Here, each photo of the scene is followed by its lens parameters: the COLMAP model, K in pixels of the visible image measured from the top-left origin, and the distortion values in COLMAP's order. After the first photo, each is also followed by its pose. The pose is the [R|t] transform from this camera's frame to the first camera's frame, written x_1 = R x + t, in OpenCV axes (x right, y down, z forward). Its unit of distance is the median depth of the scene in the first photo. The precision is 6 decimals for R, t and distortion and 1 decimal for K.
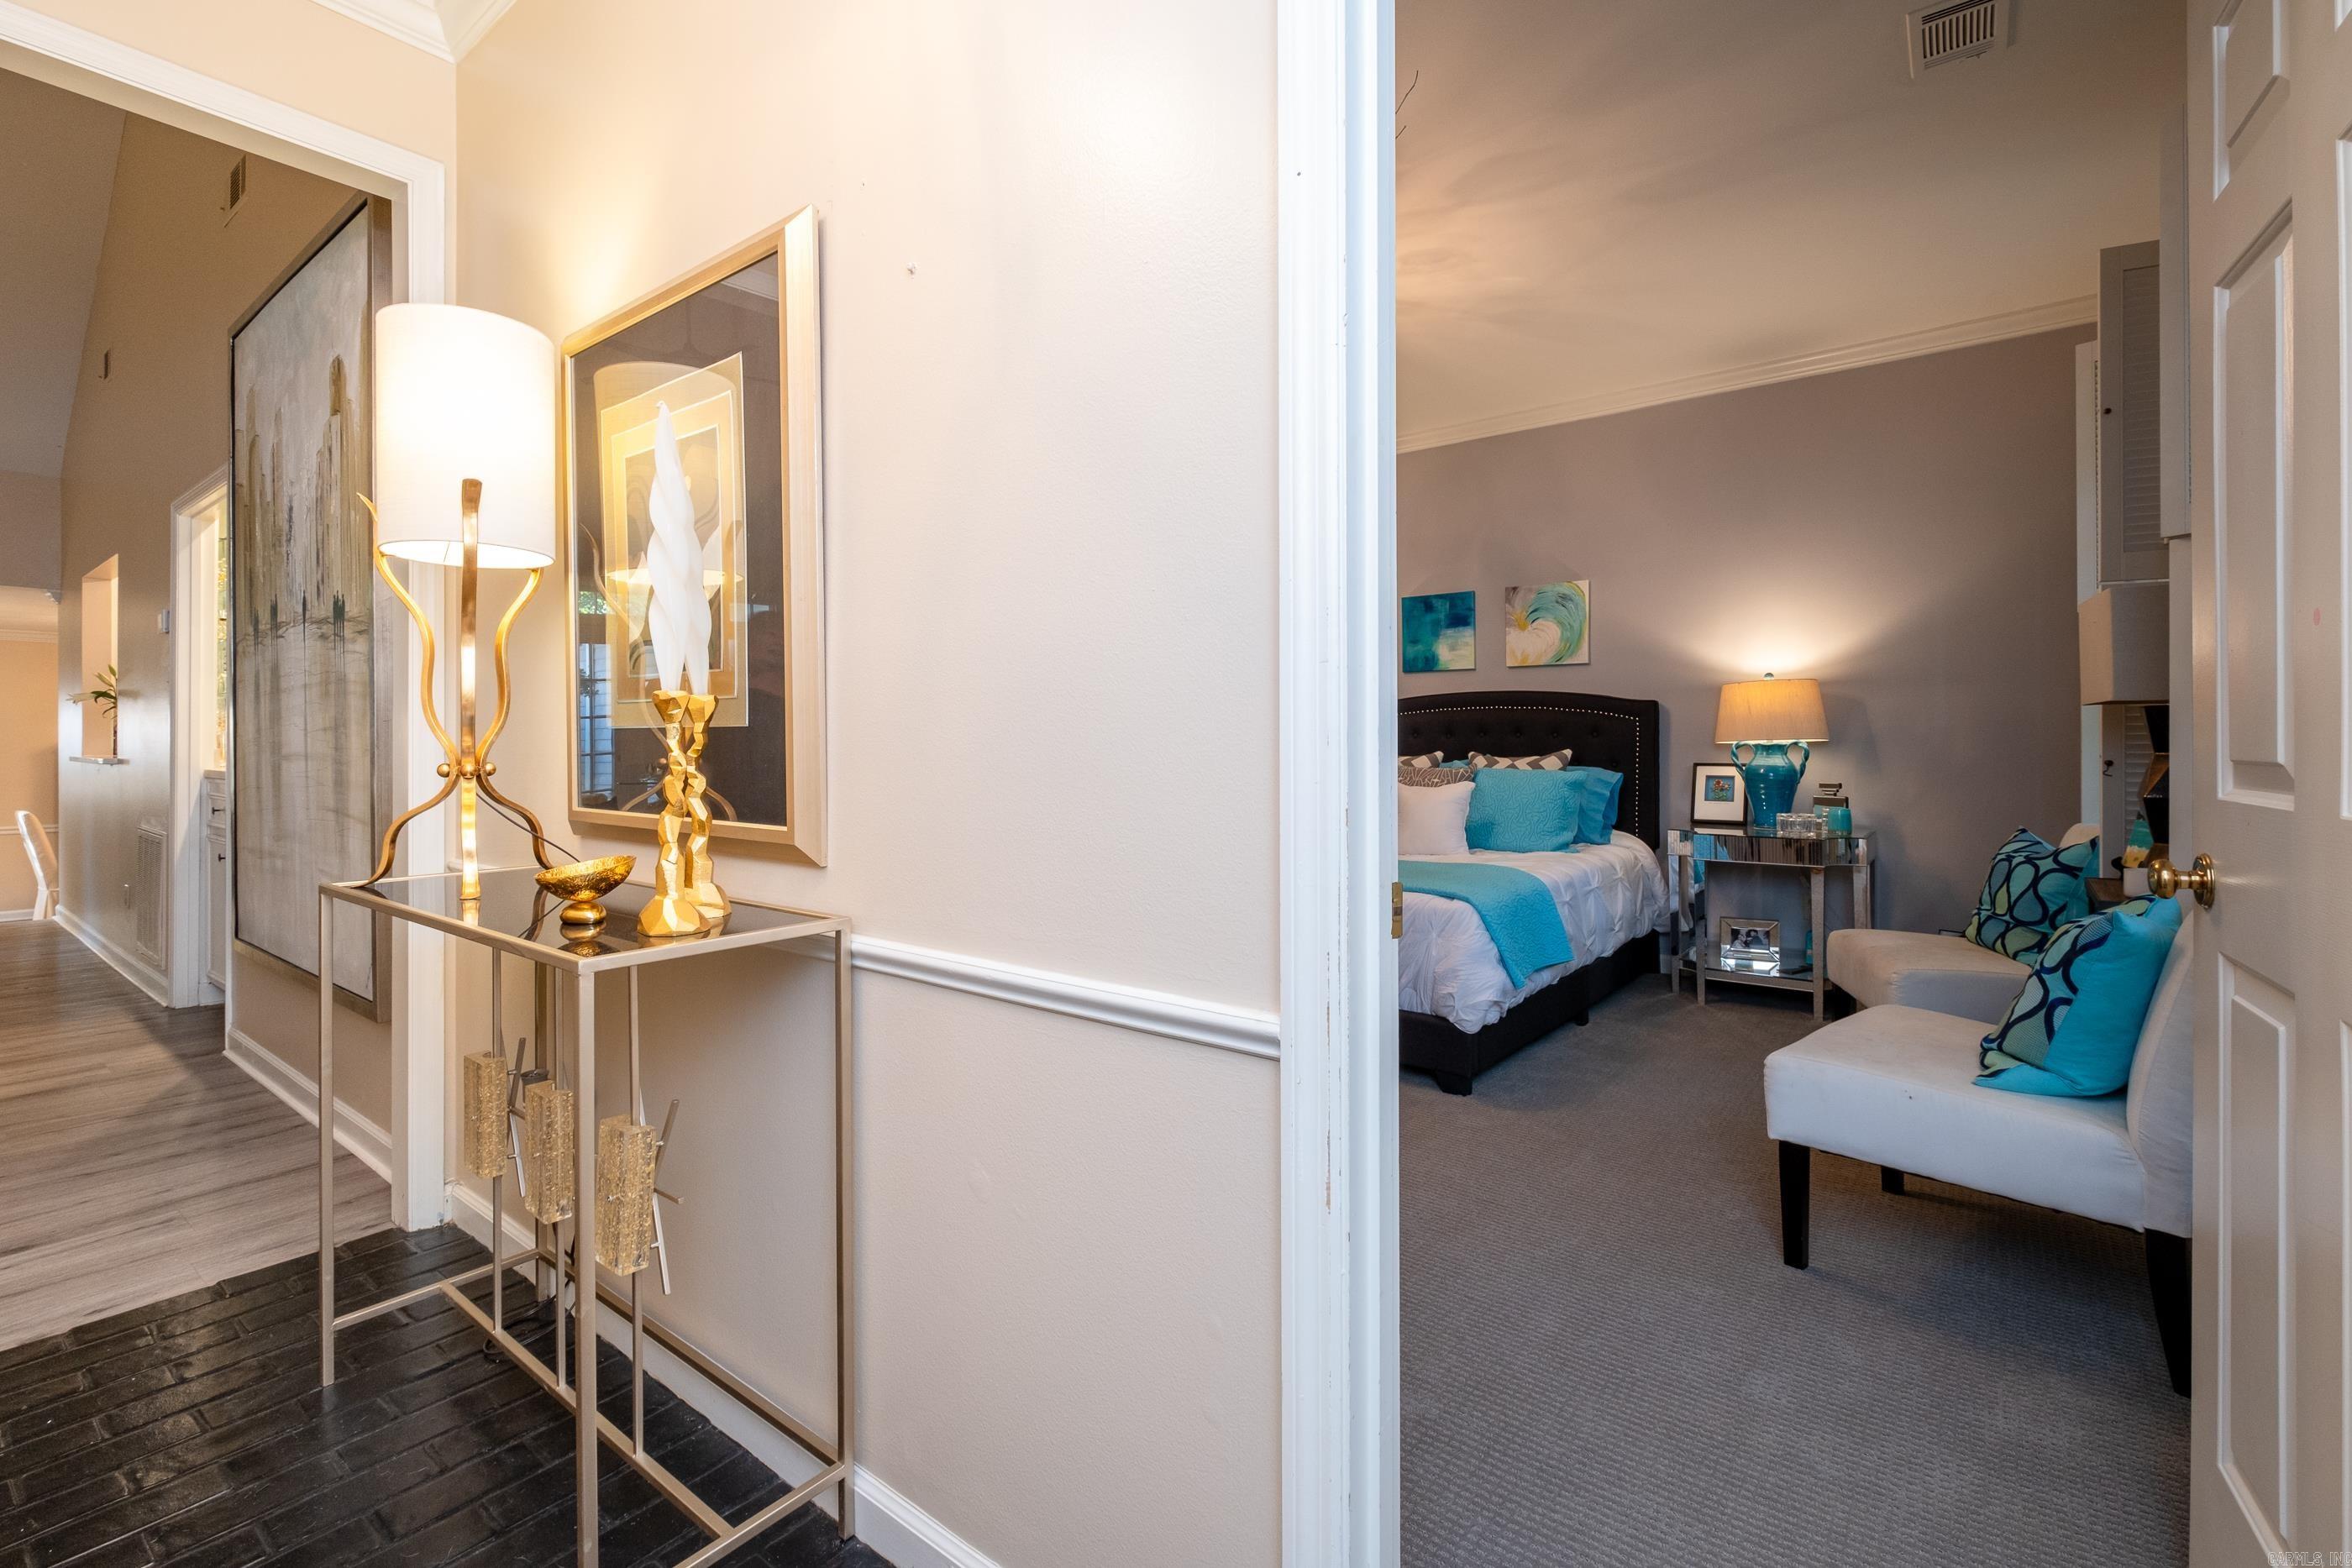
lens RADIAL K [[1035.8, 0, 1155.9], [0, 1035.8, 736.5], [0, 0, 1]] dist [-0.004426, -0.000474]
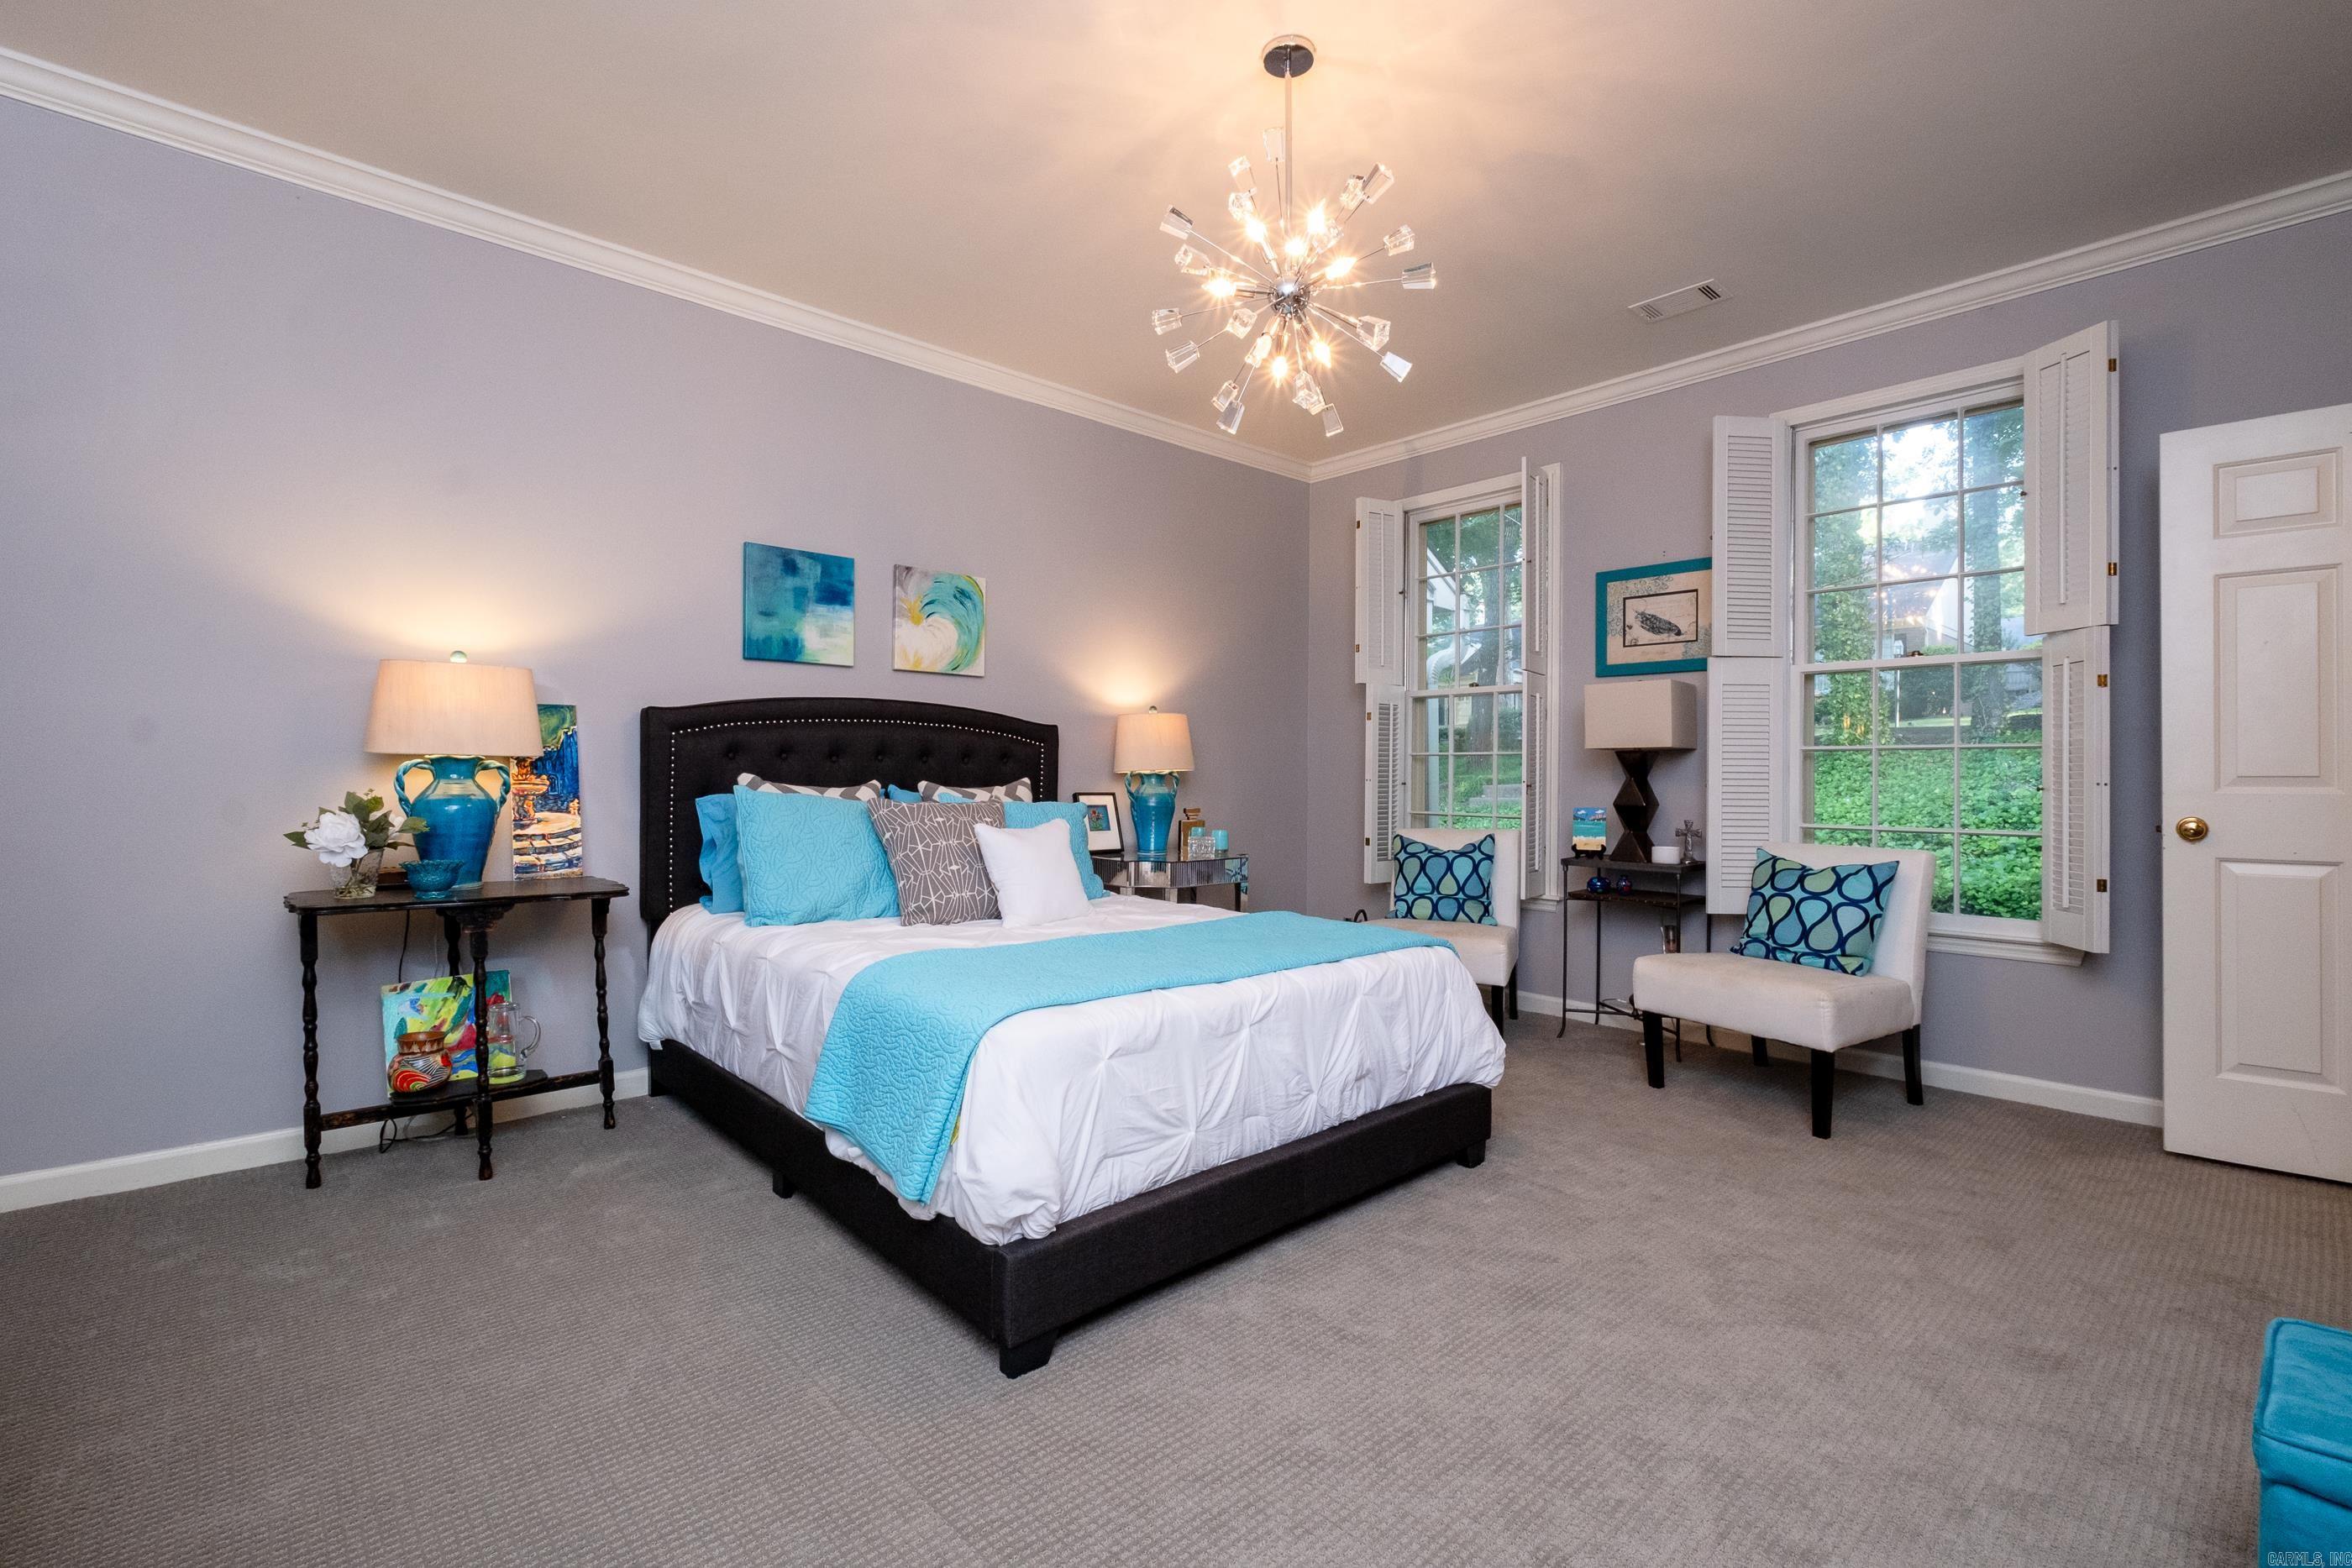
lens RADIAL K [[1059.2, 0, 1166.1], [0, 1059.2, 777.0], [0, 0, 1]] dist [-0.002689, -0.000520]
pose [[0.159237, 0.005373, 0.987226, -0.470726], [-0.009821, 0.999944, -0.003858, 0.015102], [-0.987192, -0.009081, 0.159281, 0.811504]]
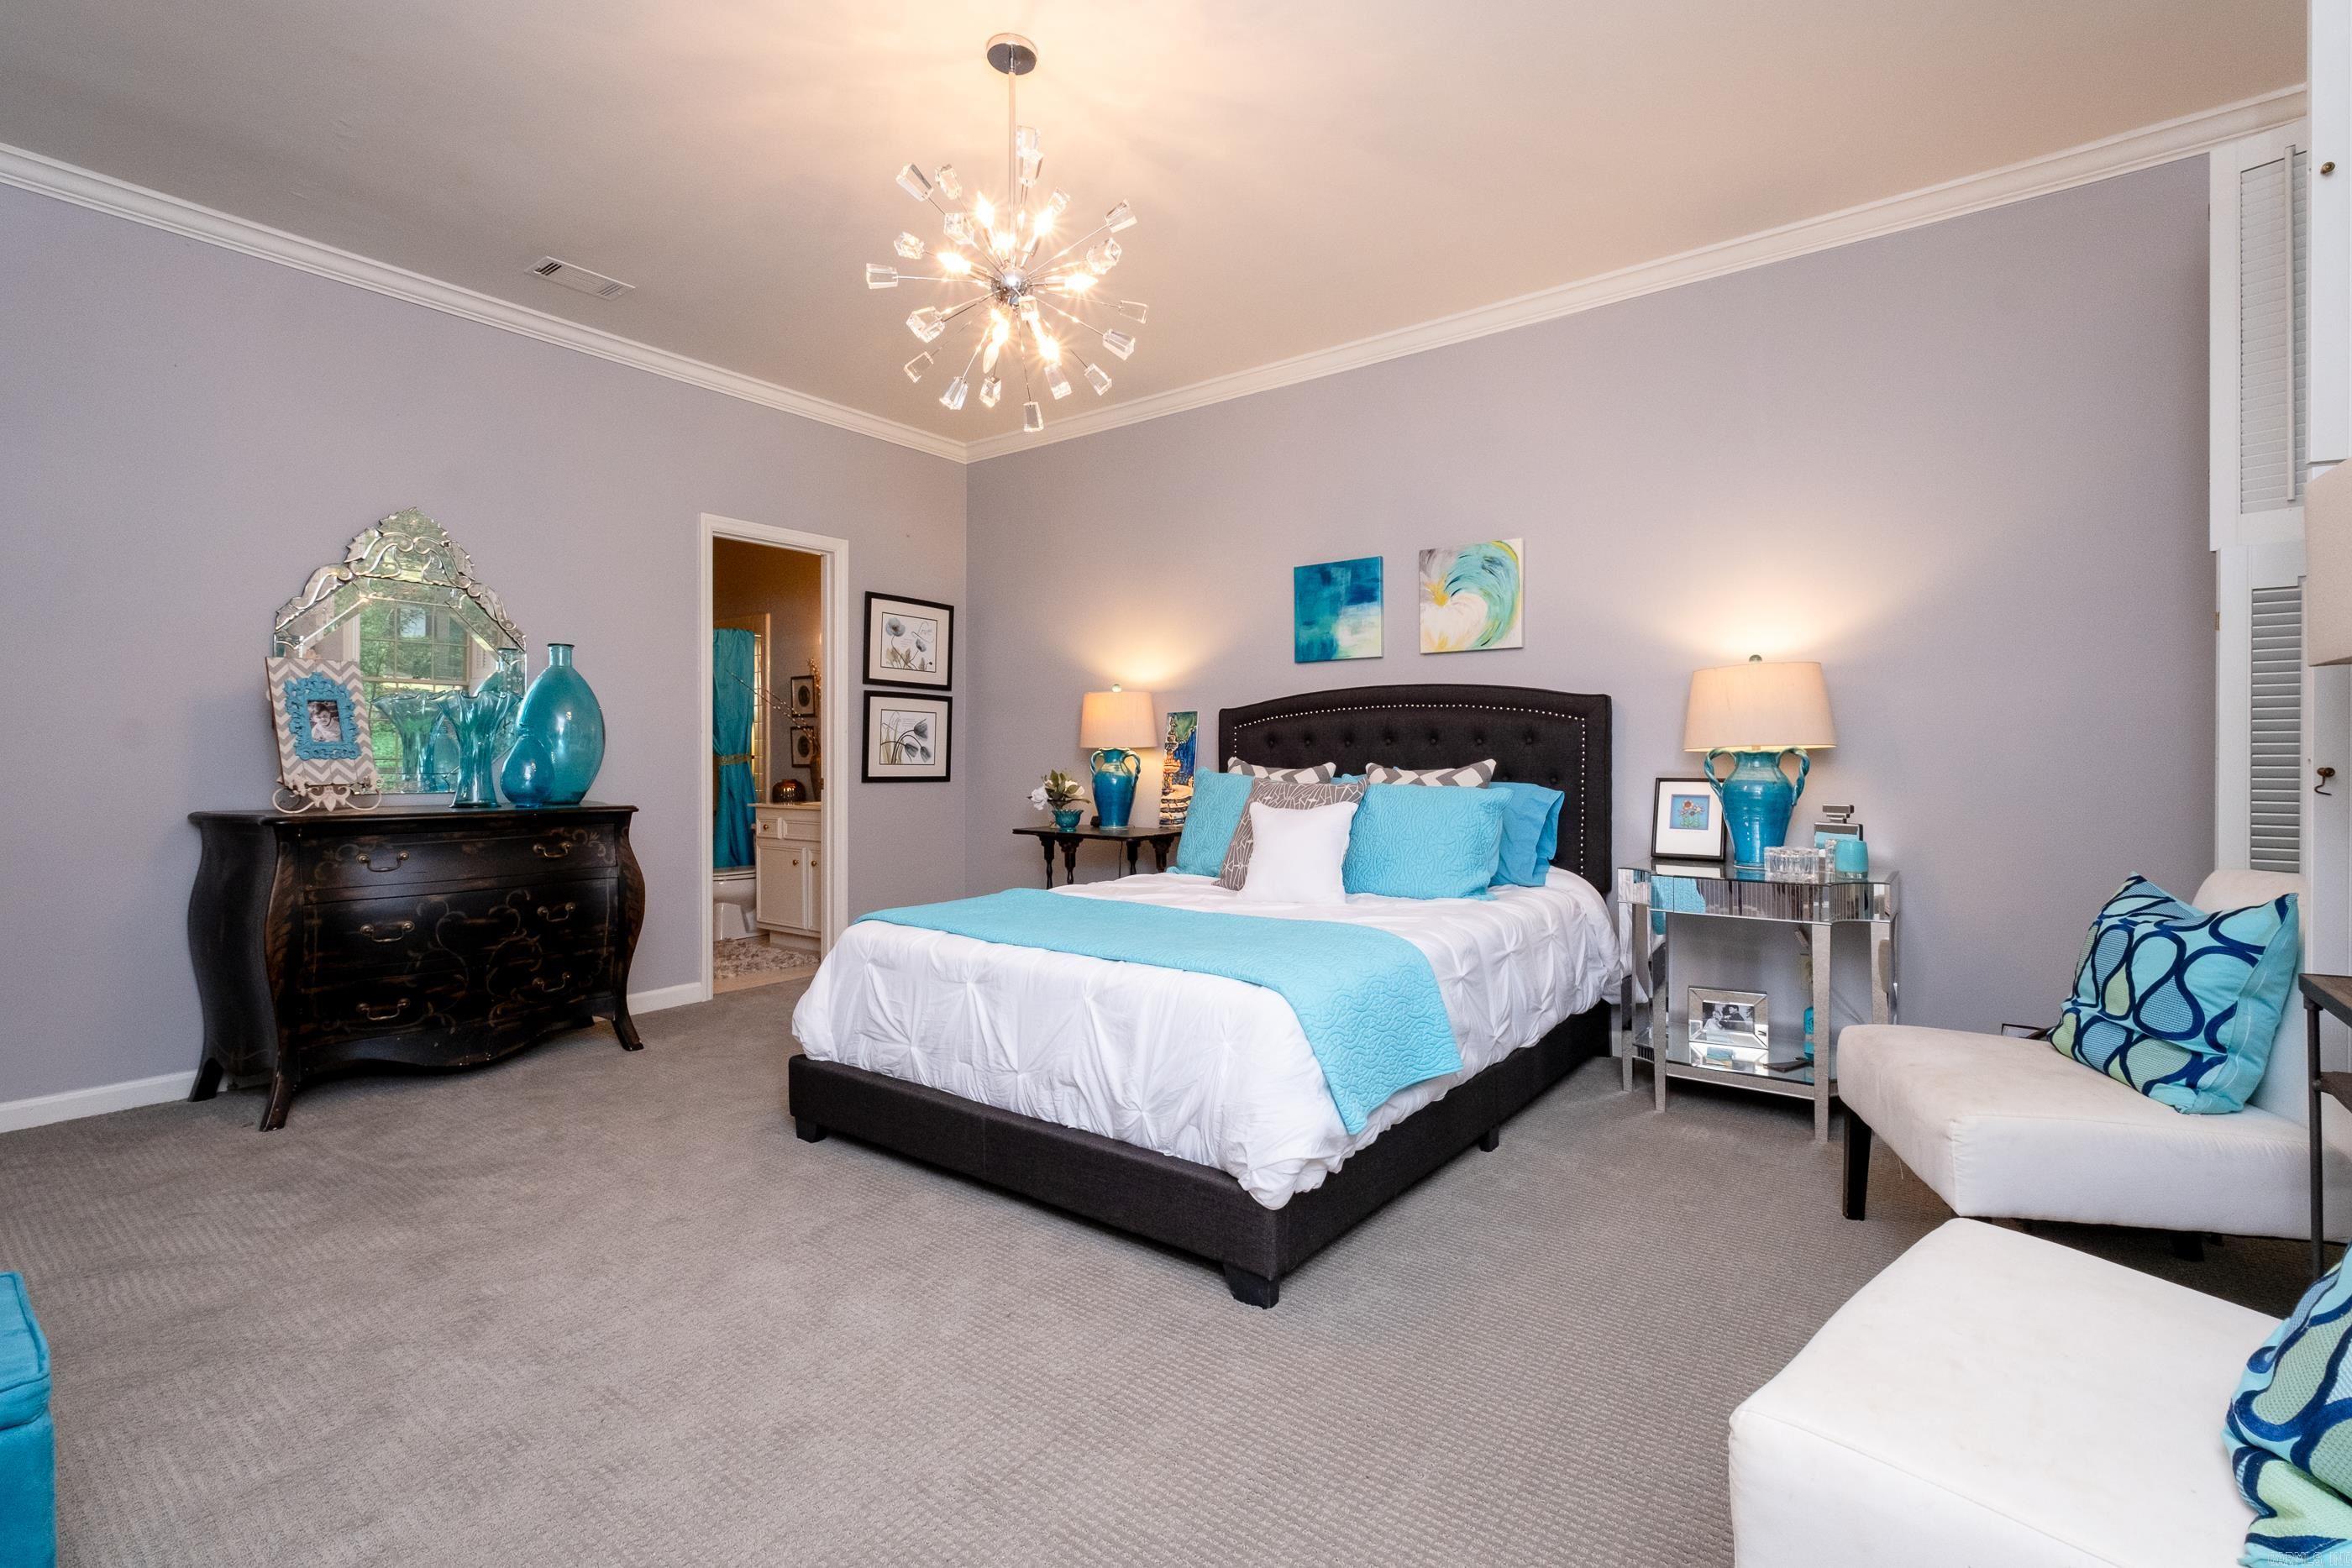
lens RADIAL K [[1048.1, 0, 1175.9], [0, 1048.1, 763.3], [0, 0, 1]] dist [0.000382, -0.000280]
pose [[0.999639, 0.002968, 0.026714, 0.162476], [-0.003135, 0.999976, 0.006229, 0.012024], [-0.026695, -0.006310, 0.999624, 0.267968]]
